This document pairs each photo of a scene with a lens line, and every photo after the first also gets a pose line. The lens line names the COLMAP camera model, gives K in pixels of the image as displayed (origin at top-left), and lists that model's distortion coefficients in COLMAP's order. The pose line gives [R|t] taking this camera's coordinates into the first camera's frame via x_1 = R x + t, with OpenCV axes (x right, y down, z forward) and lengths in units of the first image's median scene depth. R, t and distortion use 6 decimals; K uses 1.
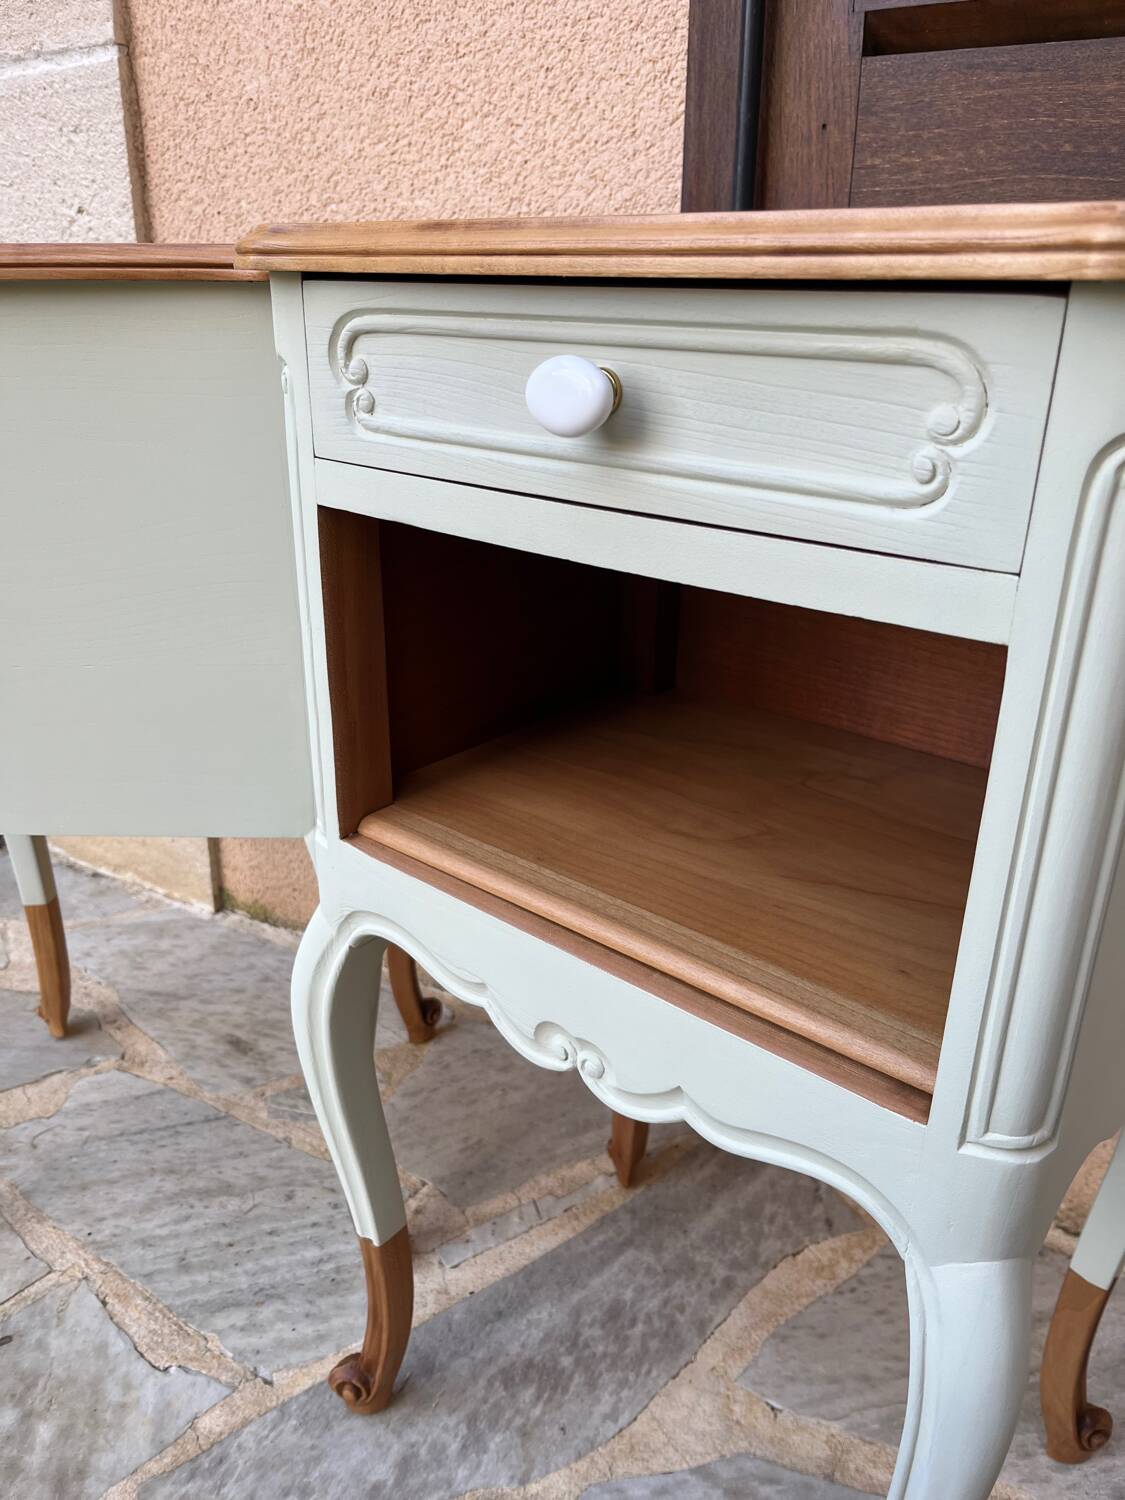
lens RADIAL K [[1153.4, 0, 547.7], [0, 1153.4, 749.8], [0, 0, 1]] dist [0.061673, -0.099236]
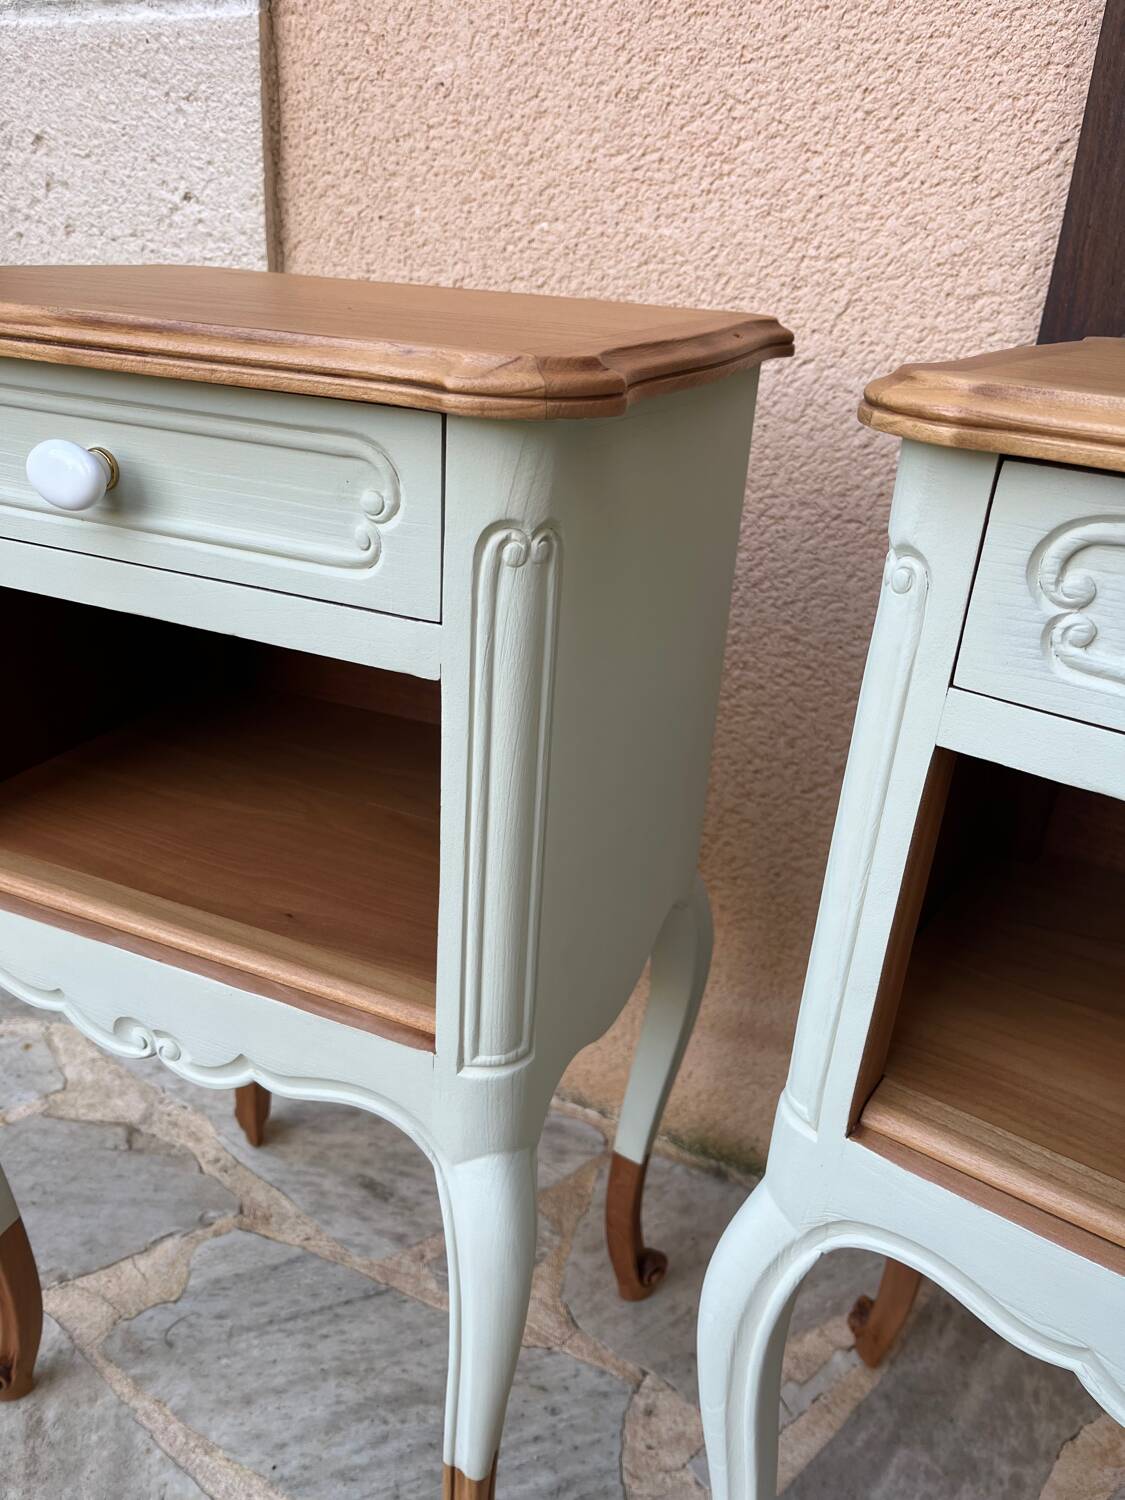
lens RADIAL K [[1153.4, 0, 554.4], [0, 1153.4, 756.5], [0, 0, 1]] dist [0.061673, -0.099236]
pose [[0.992248, 0.005829, 0.124139, -0.312364], [-0.011186, 0.999034, 0.042503, -0.137420], [-0.123772, -0.043562, 0.991354, 0.177360]]
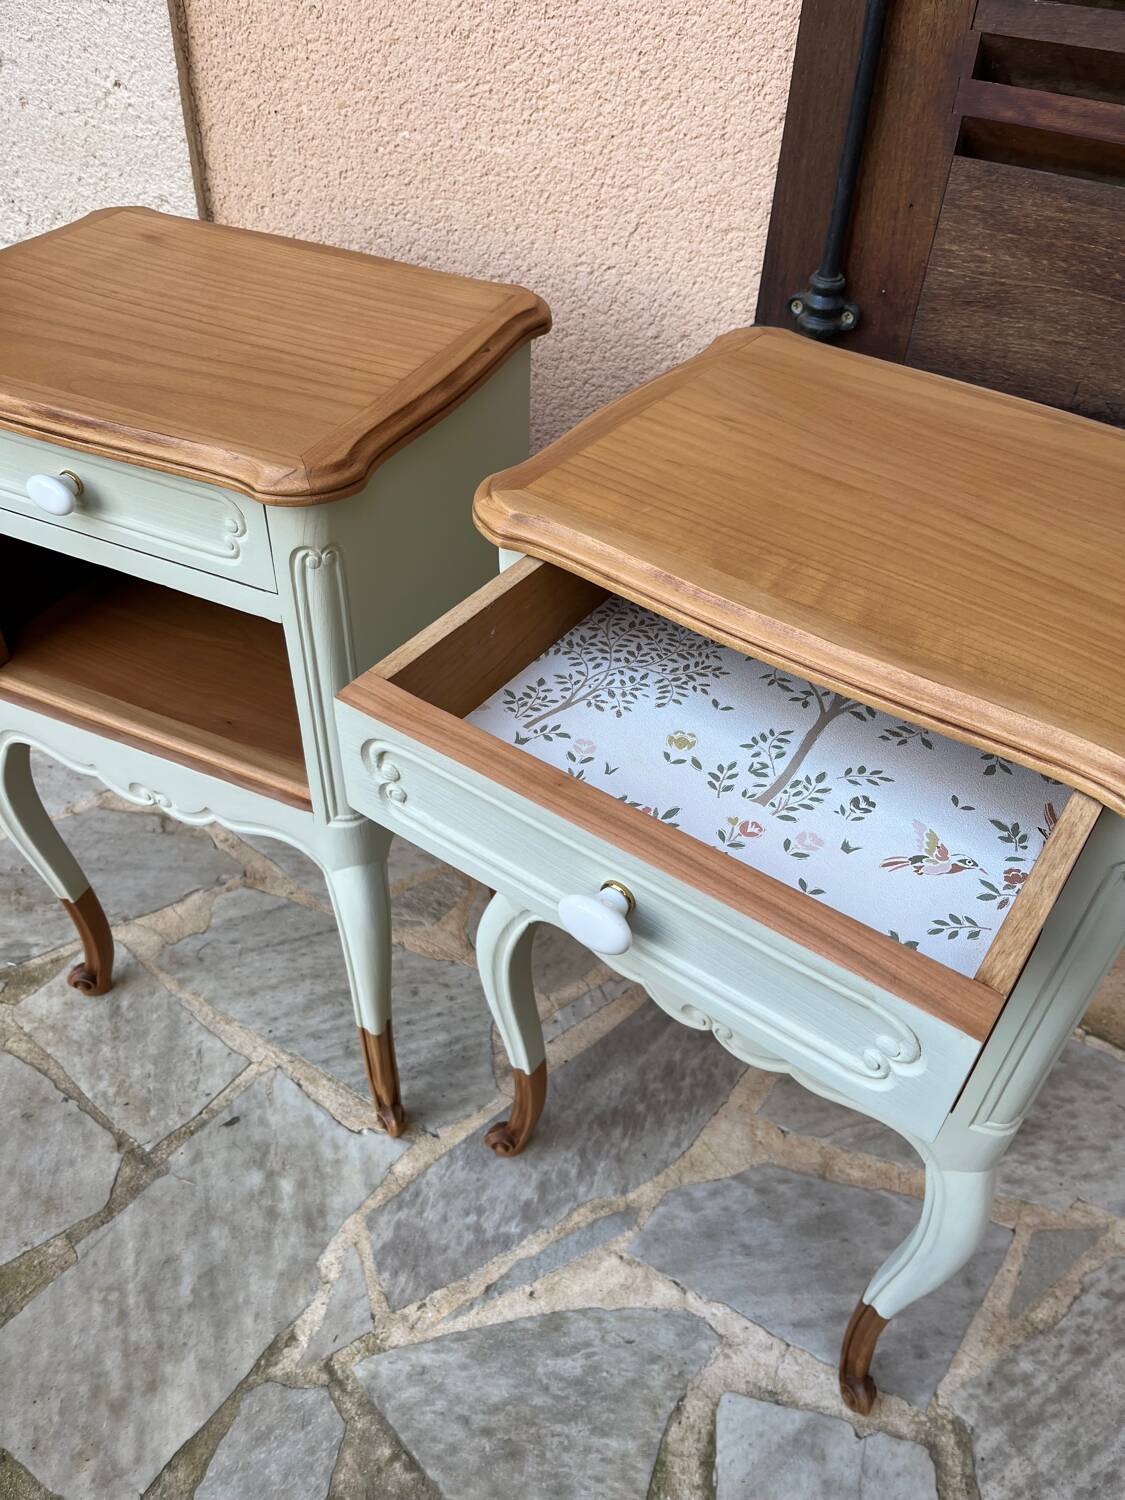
lens RADIAL K [[1153.4, 0, 565.7], [0, 1153.4, 762.2], [0, 0, 1]] dist [0.061673, -0.099236]
pose [[0.994768, -0.035232, 0.095893, -0.182105], [0.000024, 0.938732, 0.344647, -0.339725], [-0.102160, -0.342841, 0.933822, -0.168205]]
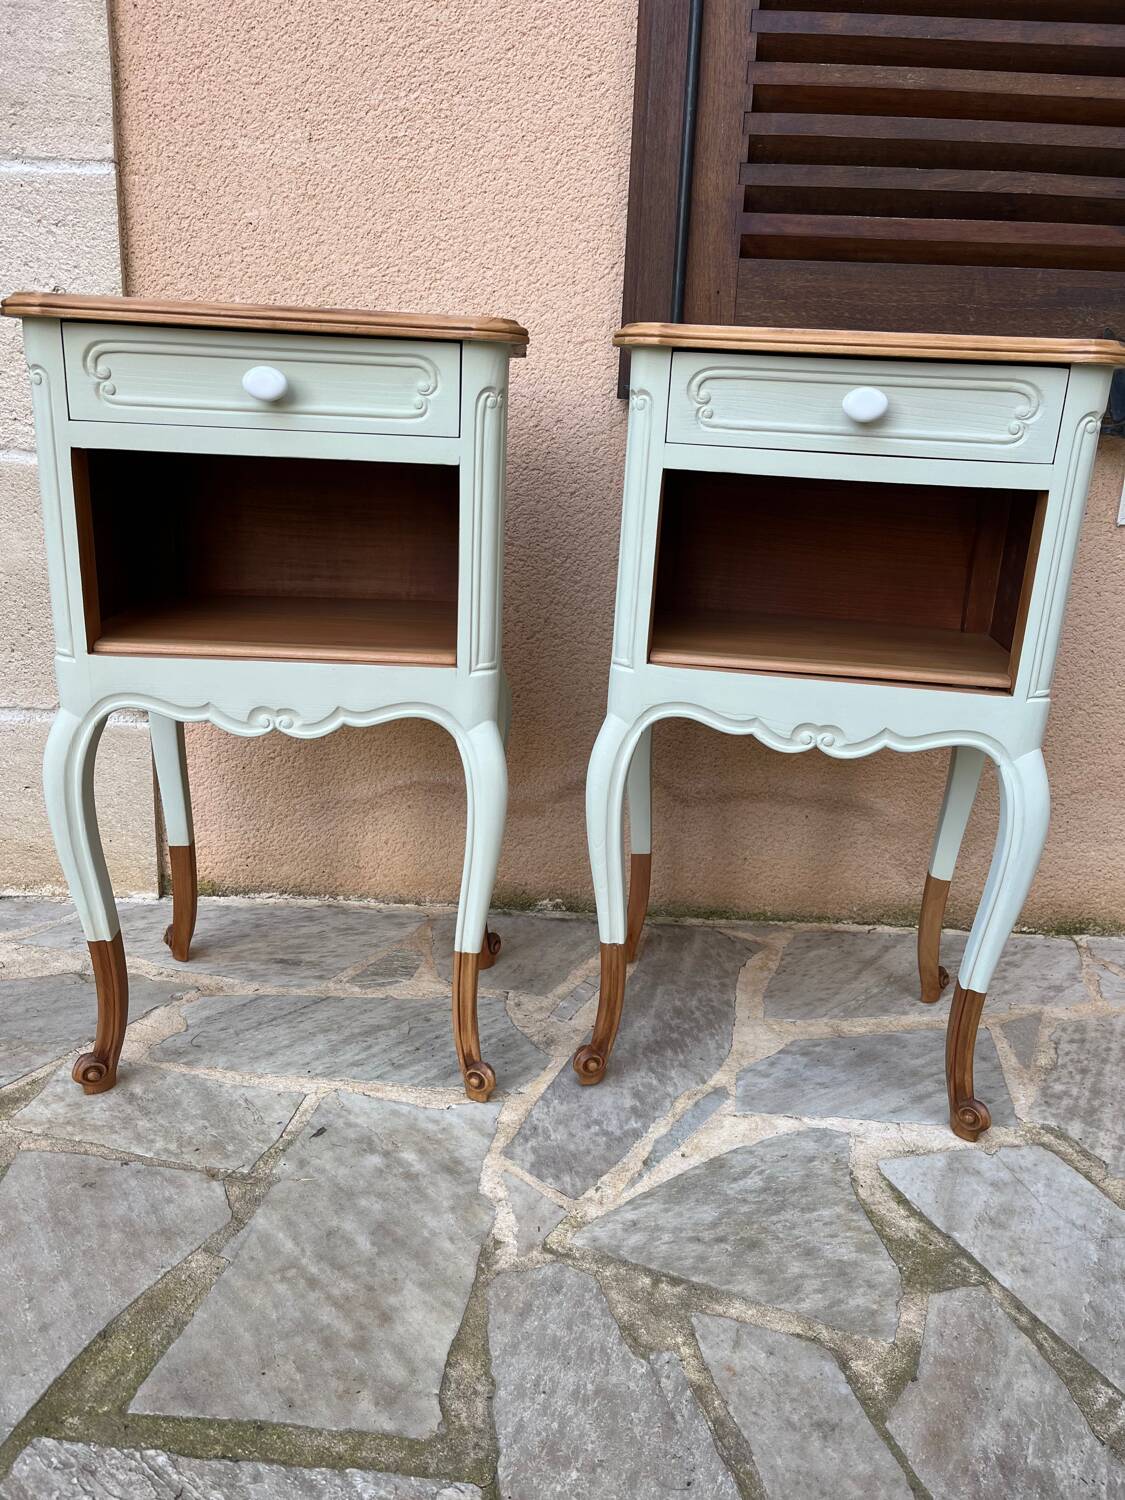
lens RADIAL K [[1155.6, 0, 561.7], [0, 1155.6, 764.6], [0, 0, 1]] dist [0.042820, -0.056383]
pose [[0.848933, -0.115597, 0.515704, -0.808598], [0.159271, 0.986380, -0.041085, 0.187007], [-0.503931, 0.117015, 0.855781, -0.282534]]
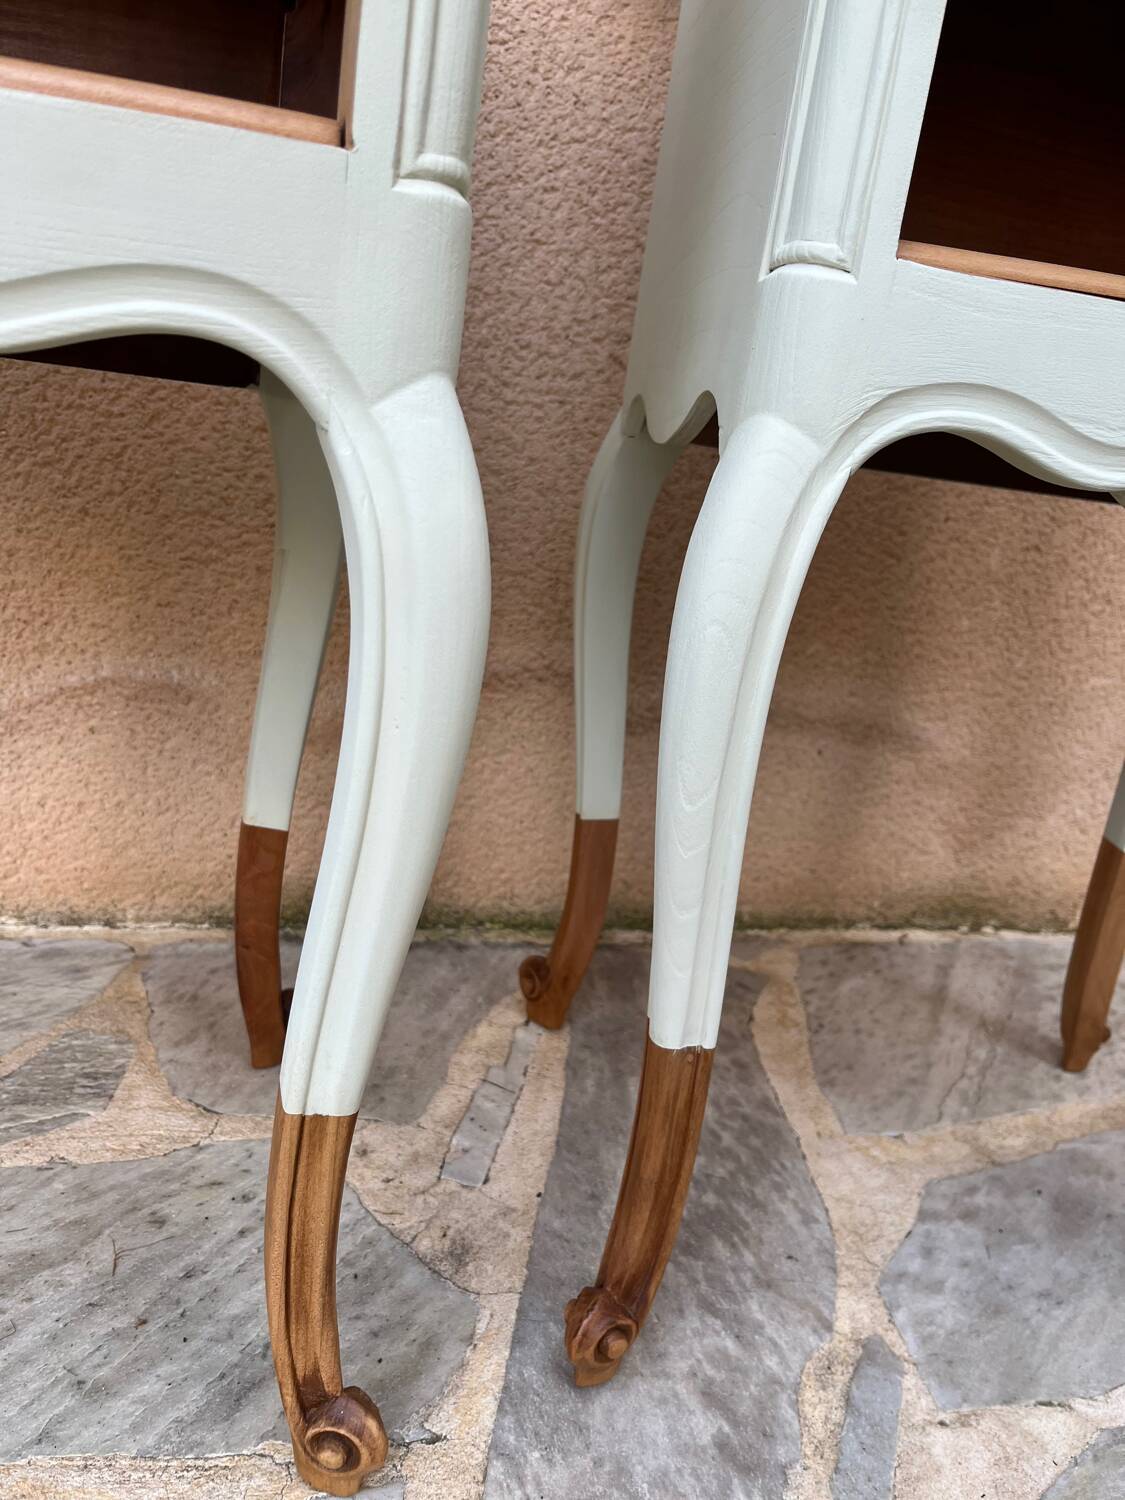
lens RADIAL K [[1153.4, 0, 560.1], [0, 1153.4, 763.3], [0, 0, 1]] dist [0.061673, -0.099236]
pose [[0.672846, -0.129882, 0.728292, -0.511484], [0.155932, 0.987249, 0.032003, 0.192439], [-0.723162, 0.092030, 0.684519, 0.489836]]
